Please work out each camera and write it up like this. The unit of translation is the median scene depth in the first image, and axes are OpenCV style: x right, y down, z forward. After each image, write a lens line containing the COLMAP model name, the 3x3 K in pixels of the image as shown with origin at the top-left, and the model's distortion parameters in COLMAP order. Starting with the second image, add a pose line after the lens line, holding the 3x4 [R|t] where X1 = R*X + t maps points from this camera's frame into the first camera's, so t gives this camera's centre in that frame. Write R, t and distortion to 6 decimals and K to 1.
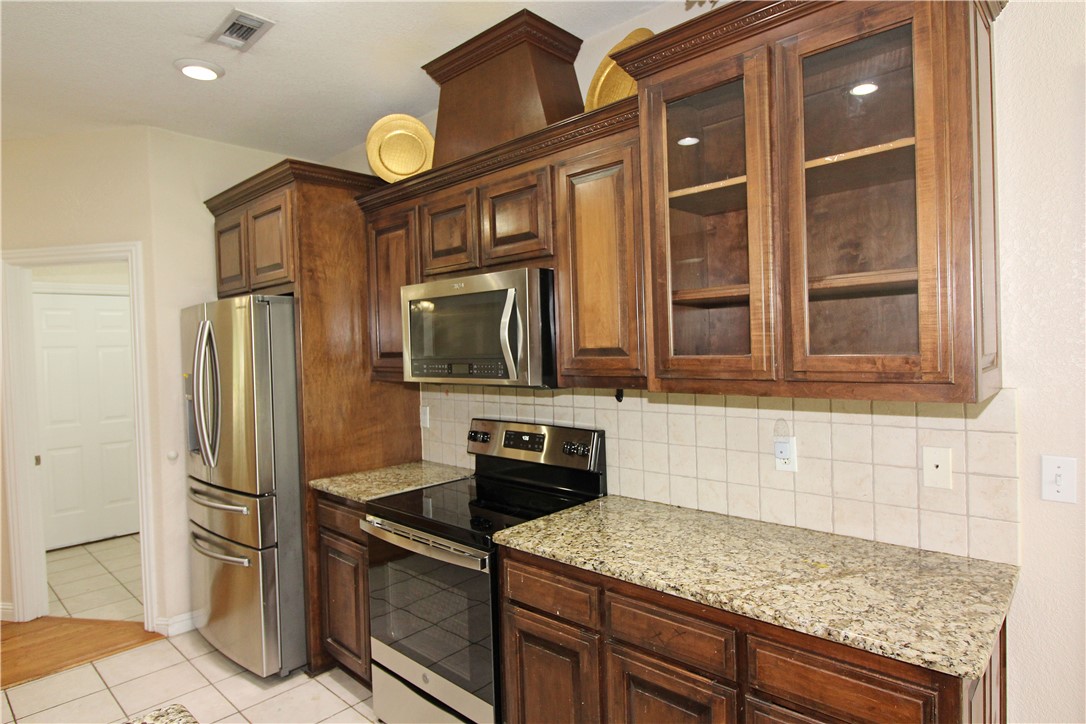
lens RADIAL K [[606.8, 0, 548.0], [0, 606.8, 358.6], [0, 0, 1]] dist [0.004127, -0.010956]
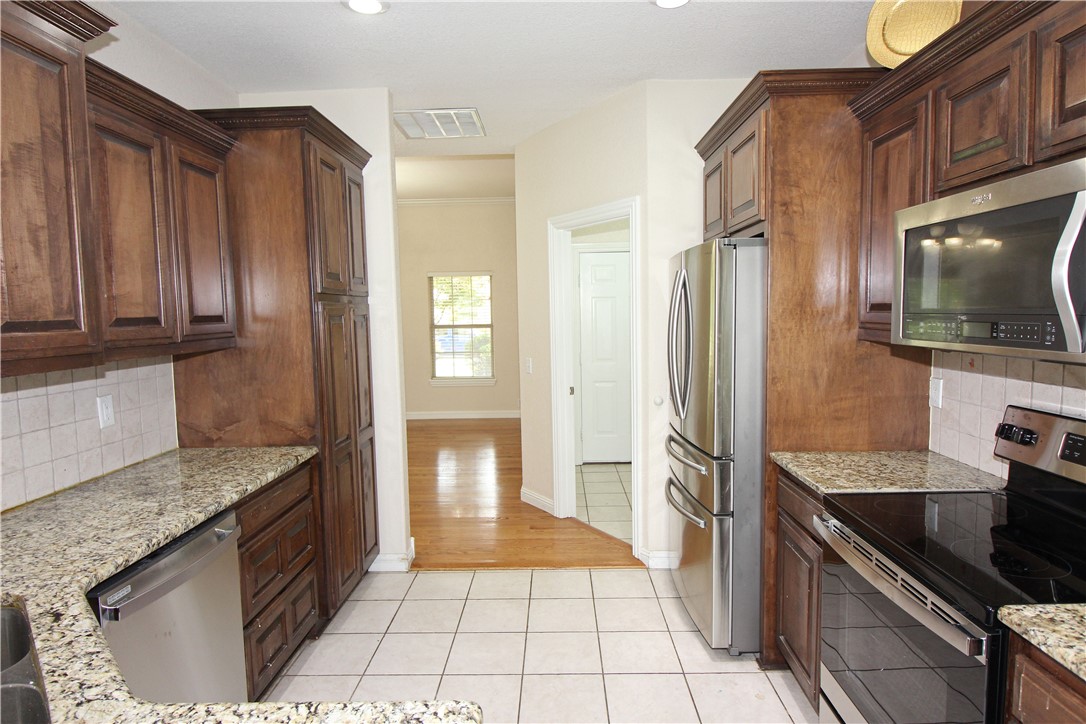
lens RADIAL K [[606.8, 0, 548.0], [0, 606.8, 358.6], [0, 0, 1]] dist [0.004127, -0.010956]
pose [[0.667952, 0.075034, -0.740412, 0.025271], [-0.015248, 0.996075, 0.087187, -0.001578], [0.744048, -0.046947, 0.666475, 0.191010]]
